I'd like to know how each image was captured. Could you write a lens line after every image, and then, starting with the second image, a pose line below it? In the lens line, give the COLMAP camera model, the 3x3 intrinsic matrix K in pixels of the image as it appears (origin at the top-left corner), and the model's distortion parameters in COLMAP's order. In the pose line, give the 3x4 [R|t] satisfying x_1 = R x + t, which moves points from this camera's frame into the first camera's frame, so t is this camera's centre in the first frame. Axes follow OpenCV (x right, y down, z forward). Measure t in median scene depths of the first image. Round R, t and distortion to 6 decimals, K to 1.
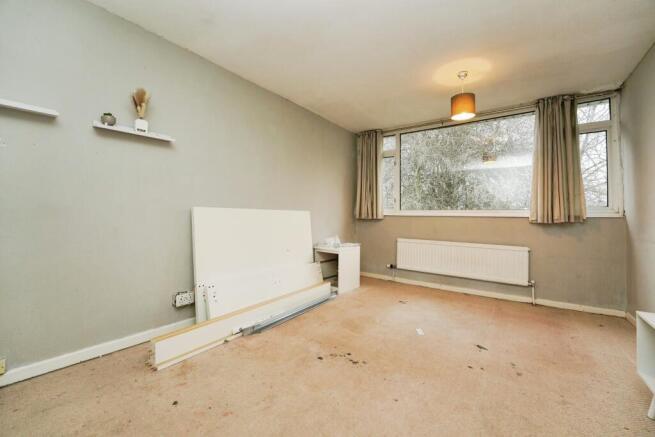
lens RADIAL K [[270.0, 0, 327.9], [0, 270.0, 204.5], [0, 0, 1]] dist [-0.019459, 0.000061]
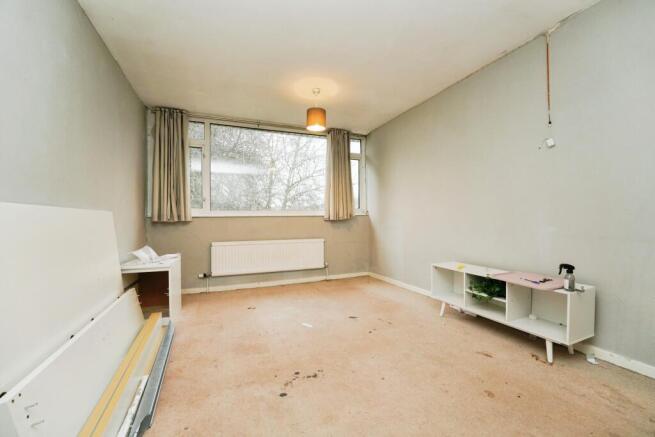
lens RADIAL K [[269.1, 0, 326.0], [0, 269.1, 215.4], [0, 0, 1]] dist [-0.019121, 0.000014]
pose [[0.523526, -0.014595, 0.851885, -0.391293], [-0.017346, 0.999463, 0.027783, 0.008094], [-0.851833, -0.029321, 0.522992, 0.303315]]
